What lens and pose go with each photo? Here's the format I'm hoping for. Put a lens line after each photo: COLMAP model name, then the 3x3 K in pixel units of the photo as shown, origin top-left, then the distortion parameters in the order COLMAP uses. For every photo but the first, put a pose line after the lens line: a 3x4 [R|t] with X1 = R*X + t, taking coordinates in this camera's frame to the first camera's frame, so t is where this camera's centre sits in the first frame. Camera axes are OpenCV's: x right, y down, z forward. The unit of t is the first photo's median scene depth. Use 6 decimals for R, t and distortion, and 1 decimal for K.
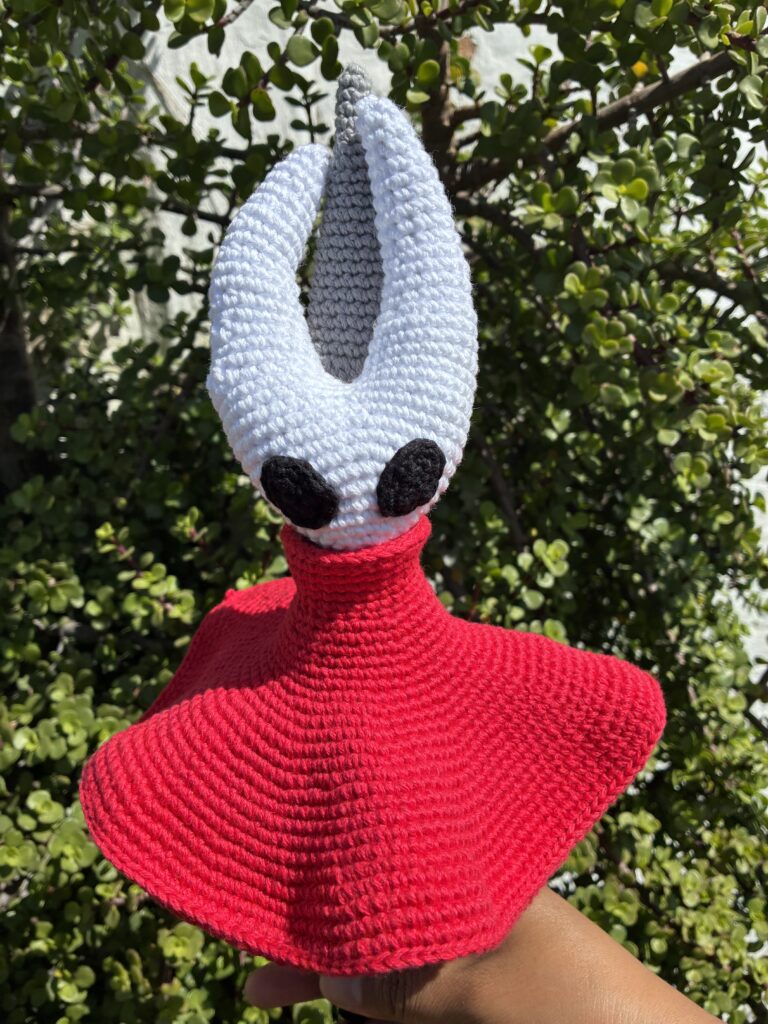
lens RADIAL K [[777.2, 0, 379.9], [0, 777.2, 492.5], [0, 0, 1]] dist [0.030218, -0.063700]
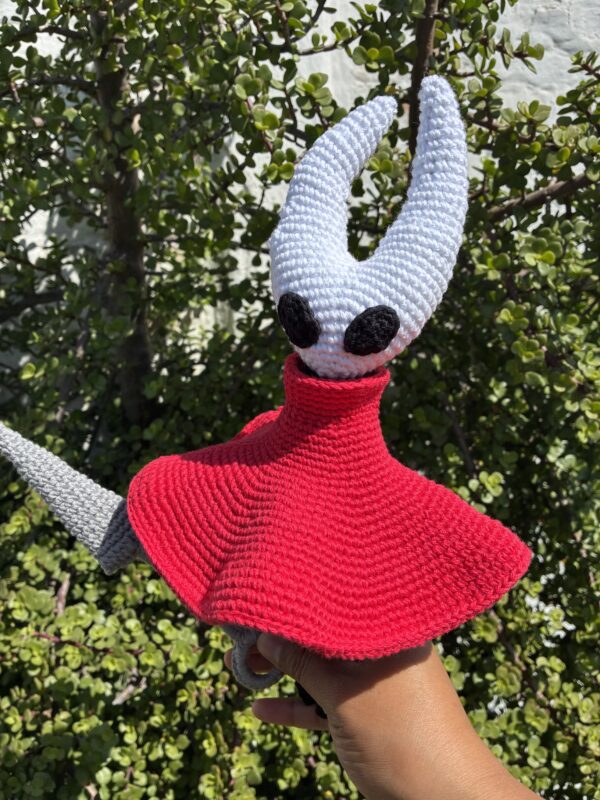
lens RADIAL K [[607.2, 0, 300.9], [0, 607.2, 389.0], [0, 0, 1]] dist [0.030218, -0.063700]
pose [[0.994840, 0.017554, -0.099923, -0.032407], [-0.019929, 0.999541, -0.022819, -0.062912], [0.099477, 0.024692, 0.994733, -0.211655]]
